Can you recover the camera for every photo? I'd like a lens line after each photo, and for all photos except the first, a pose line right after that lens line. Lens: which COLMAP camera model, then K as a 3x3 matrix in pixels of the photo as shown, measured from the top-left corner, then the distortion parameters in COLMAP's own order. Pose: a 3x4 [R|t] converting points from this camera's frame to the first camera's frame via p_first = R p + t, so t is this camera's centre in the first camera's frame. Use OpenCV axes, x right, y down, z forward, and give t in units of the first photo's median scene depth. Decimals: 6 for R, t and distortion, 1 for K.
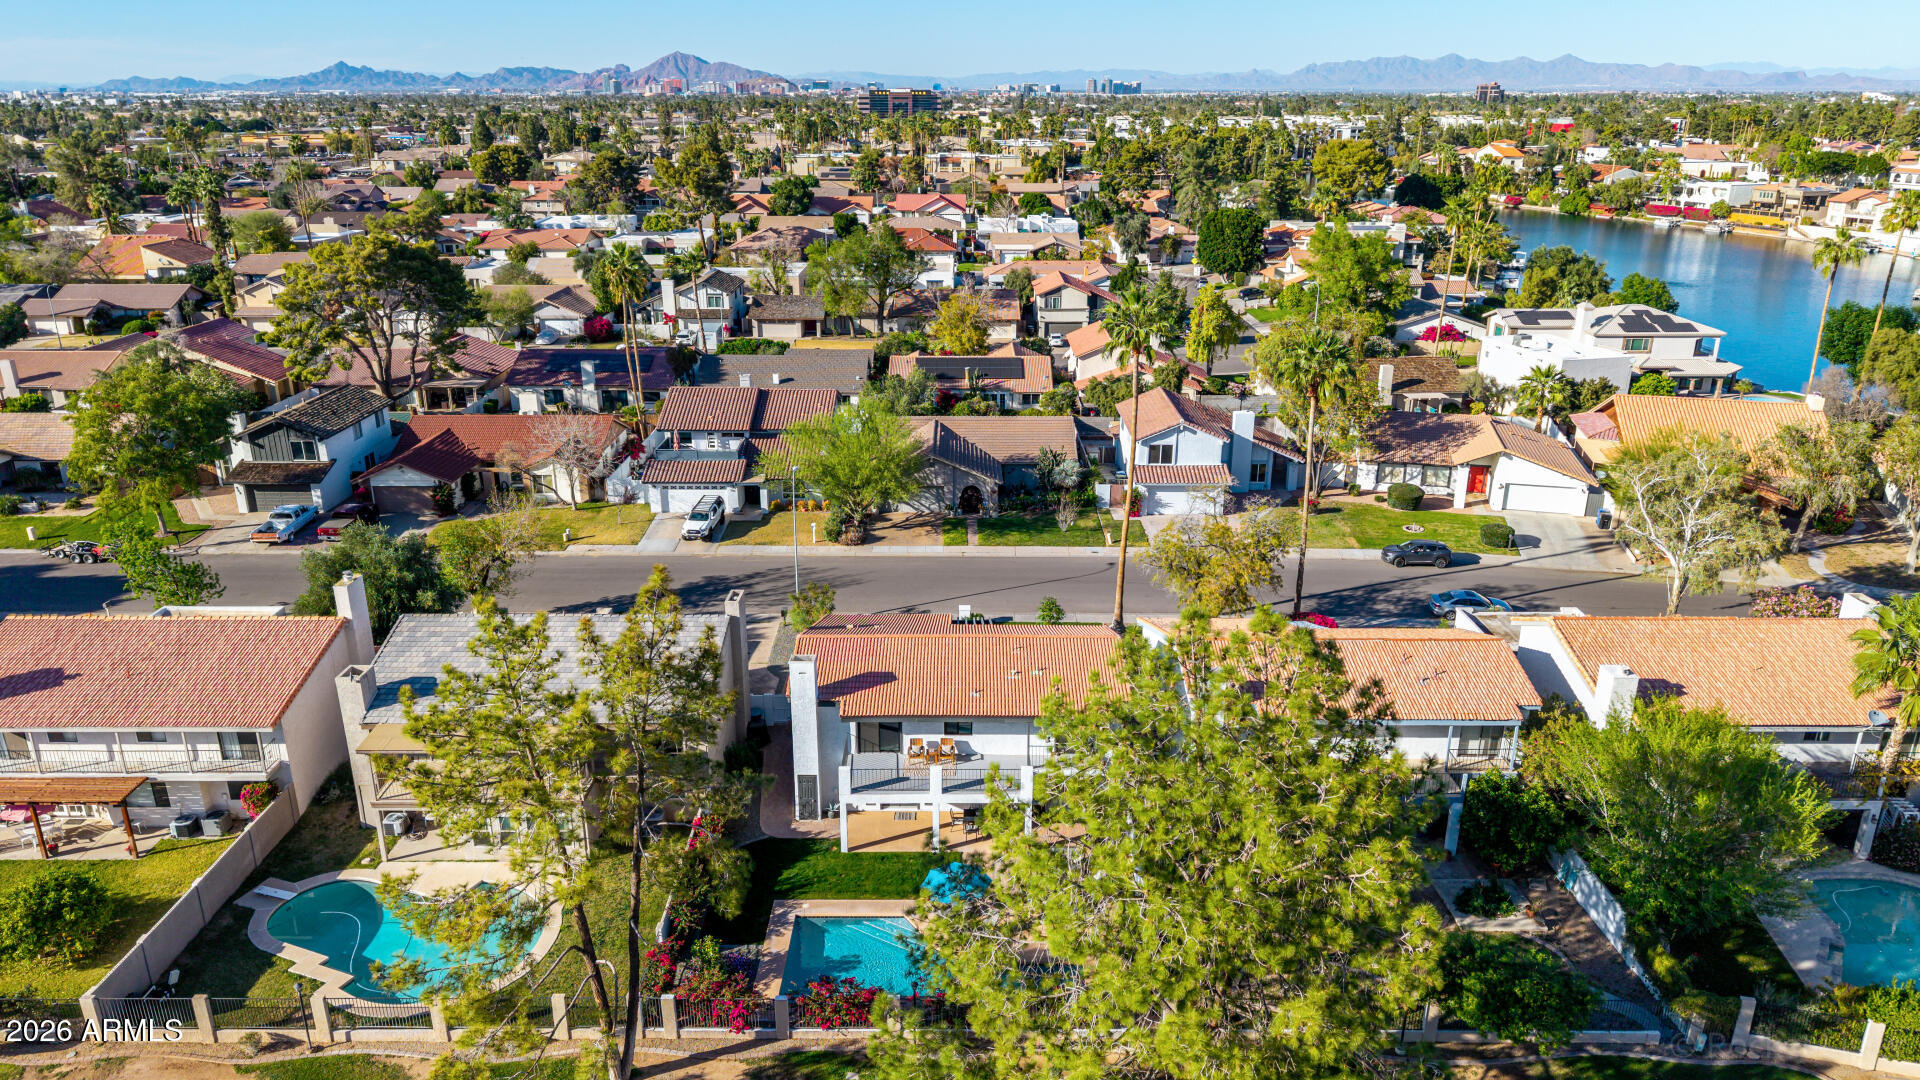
lens RADIAL K [[1280.8, 0, 963.7], [0, 1280.8, 556.3], [0, 0, 1]] dist [0.032540, -0.036882]
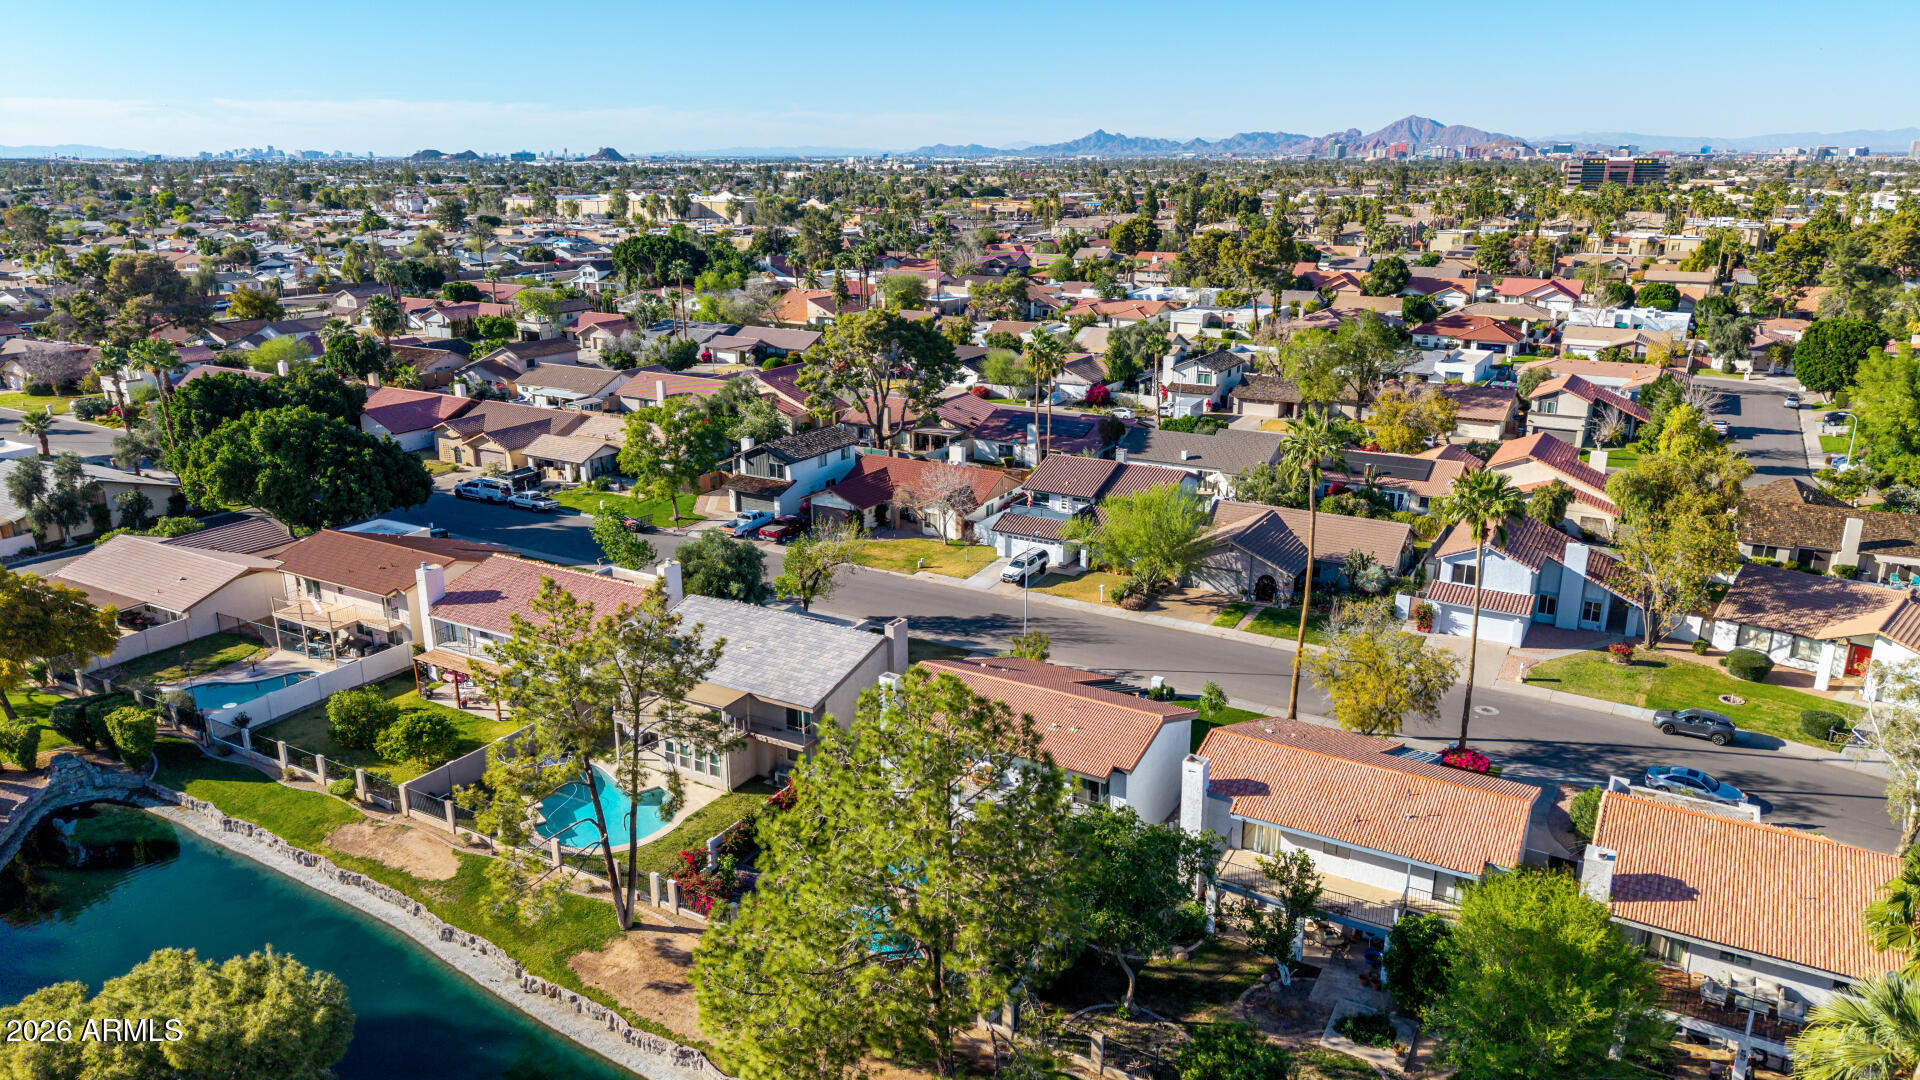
lens RADIAL K [[1280.8, 0, 960.0], [0, 1280.8, 541.9], [0, 0, 1]] dist [0.032540, -0.036882]
pose [[0.865432, 0.143279, -0.480103, 0.277081], [-0.169651, 0.985435, -0.011724, -0.025710], [0.471431, 0.091596, 0.877134, -0.051282]]
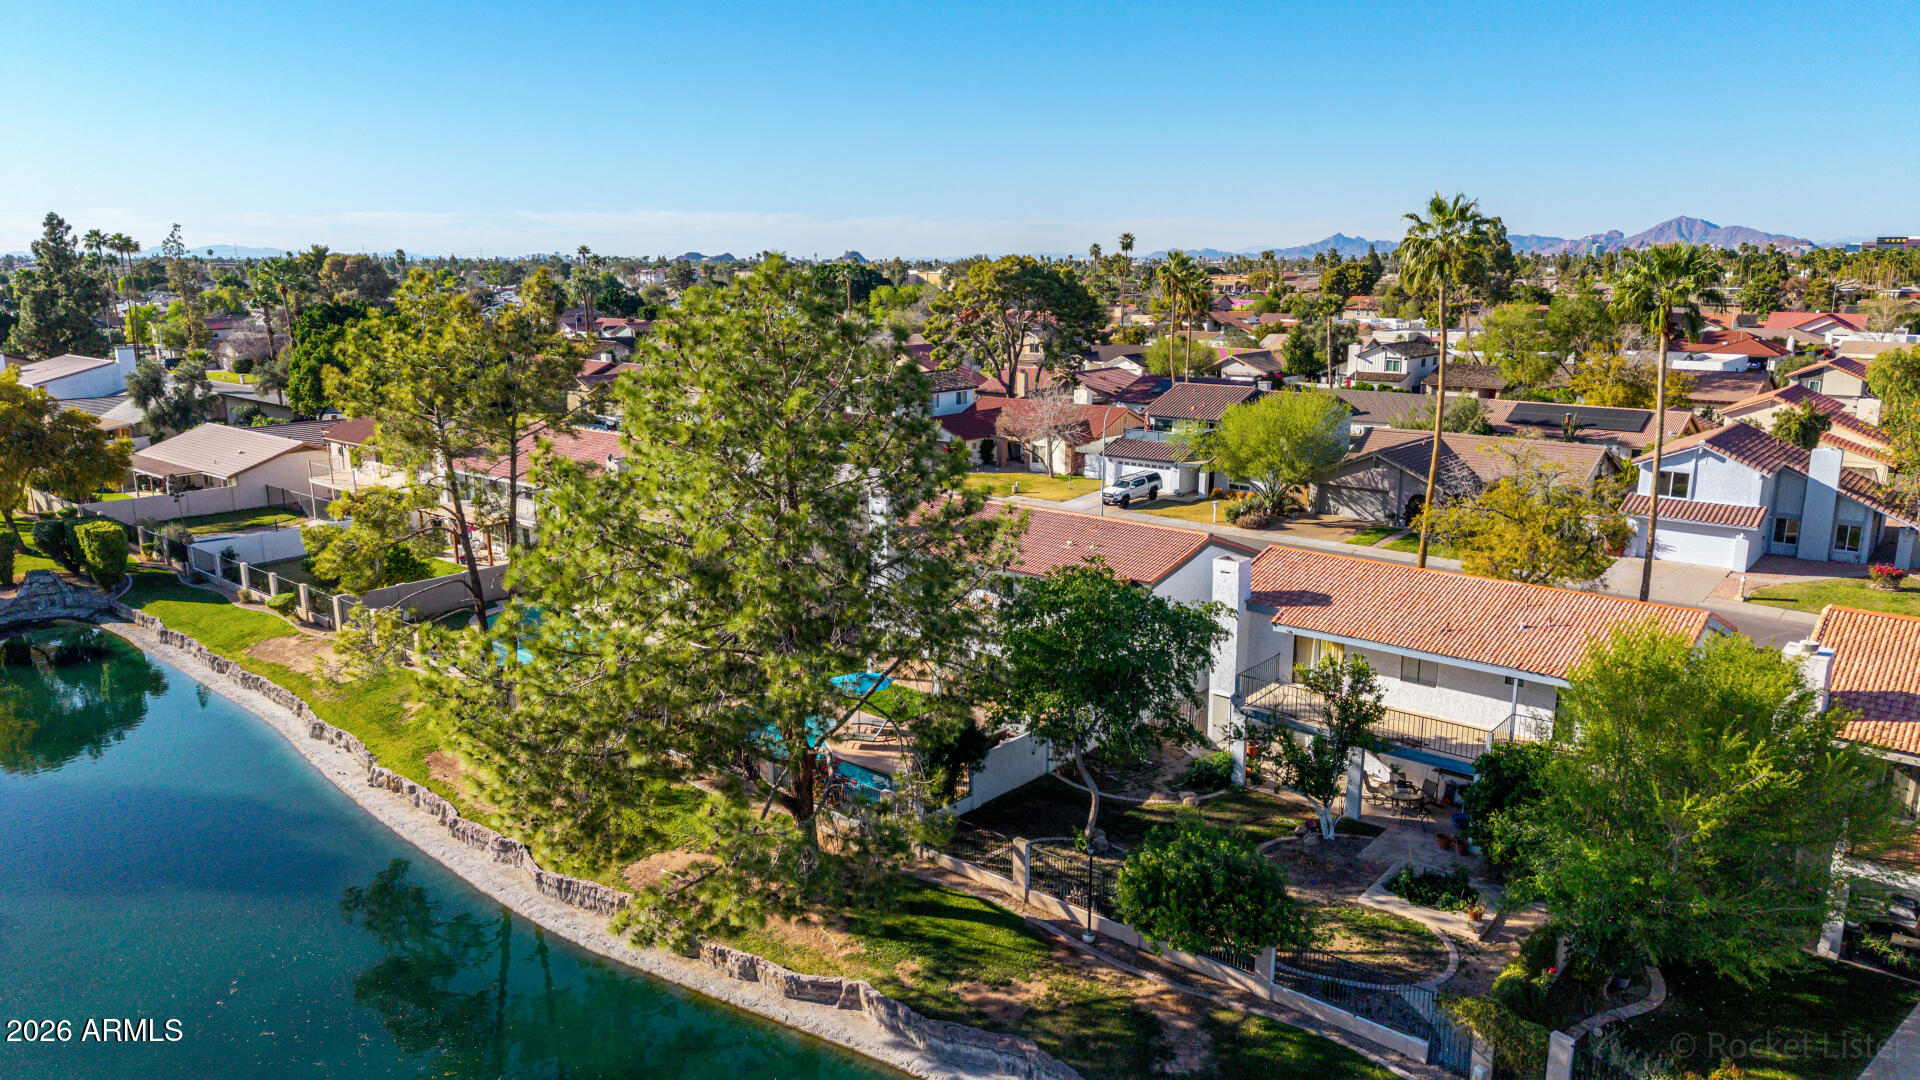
lens RADIAL K [[1280.8, 0, 956.4], [0, 1280.8, 536.5], [0, 0, 1]] dist [0.032540, -0.036882]
pose [[0.763426, 0.134007, -0.631841, 0.308496], [-0.216512, 0.974737, -0.054870, 0.085126], [0.608526, 0.178690, 0.773154, 0.123830]]
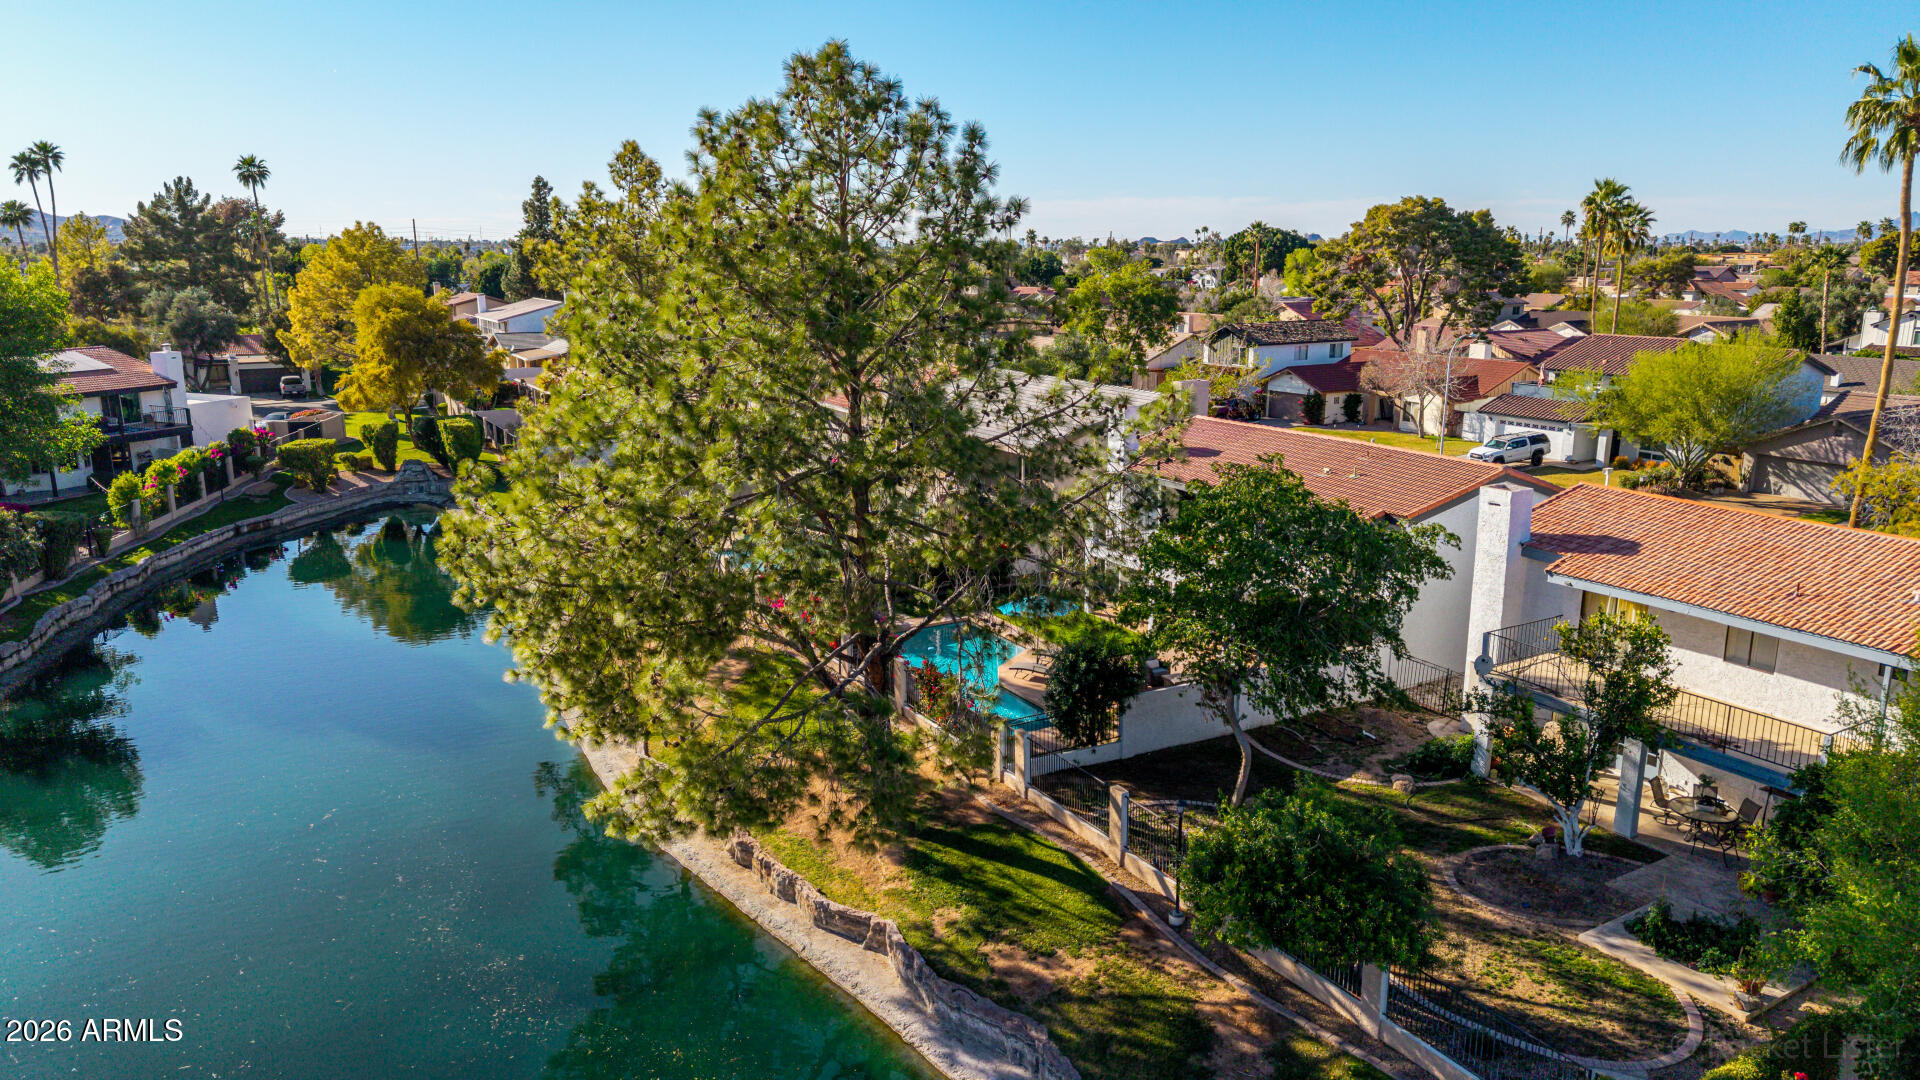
lens RADIAL K [[1280.8, 0, 958.2], [0, 1280.8, 544.5], [0, 0, 1]] dist [0.032540, -0.036882]
pose [[0.503661, 0.196326, -0.841298, 0.320347], [-0.291798, 0.955263, 0.048230, 0.088239], [0.813130, 0.221197, 0.538416, 0.225170]]
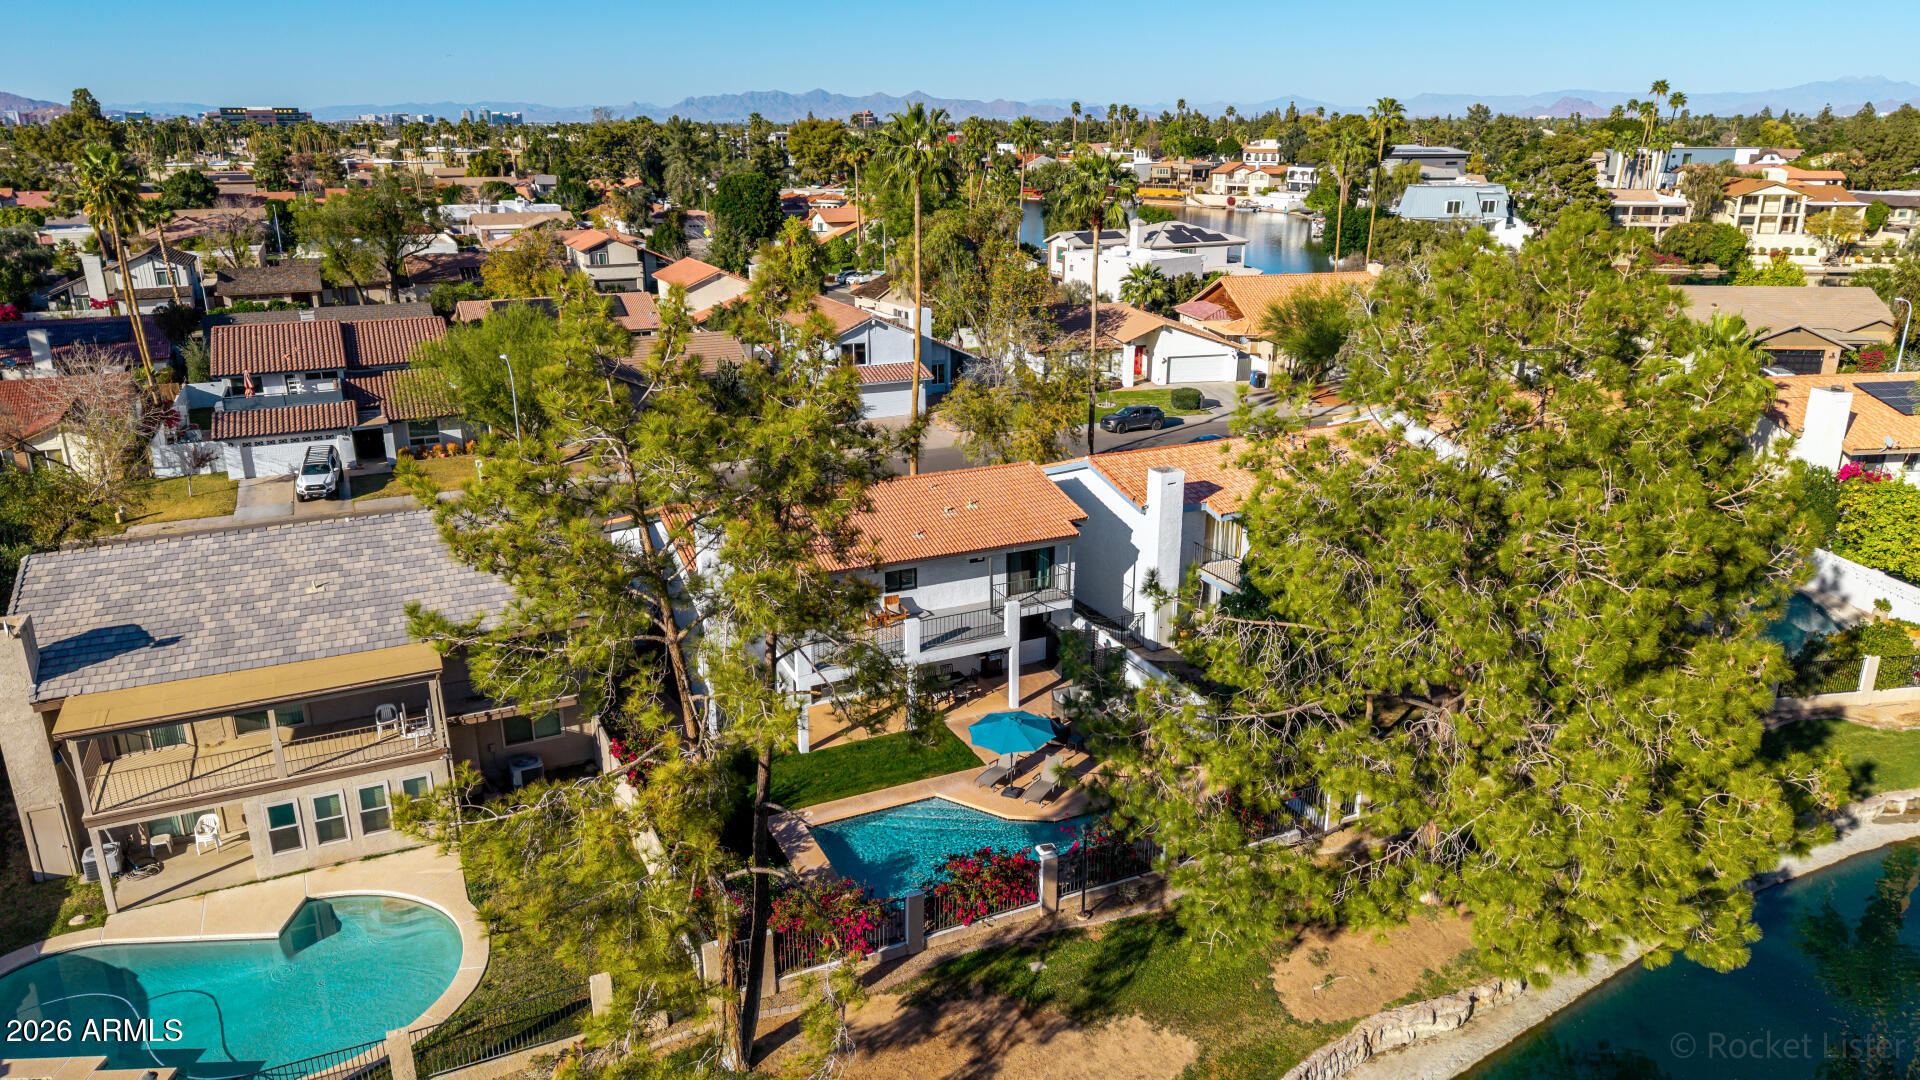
lens RADIAL K [[1280.8, 0, 967.3], [0, 1280.8, 544.2], [0, 0, 1]] dist [0.032540, -0.036882]
pose [[0.902327, -0.138055, 0.408347, -0.158089], [0.149930, 0.988692, 0.002960, 0.061926], [-0.404138, 0.058552, 0.912822, 0.129464]]
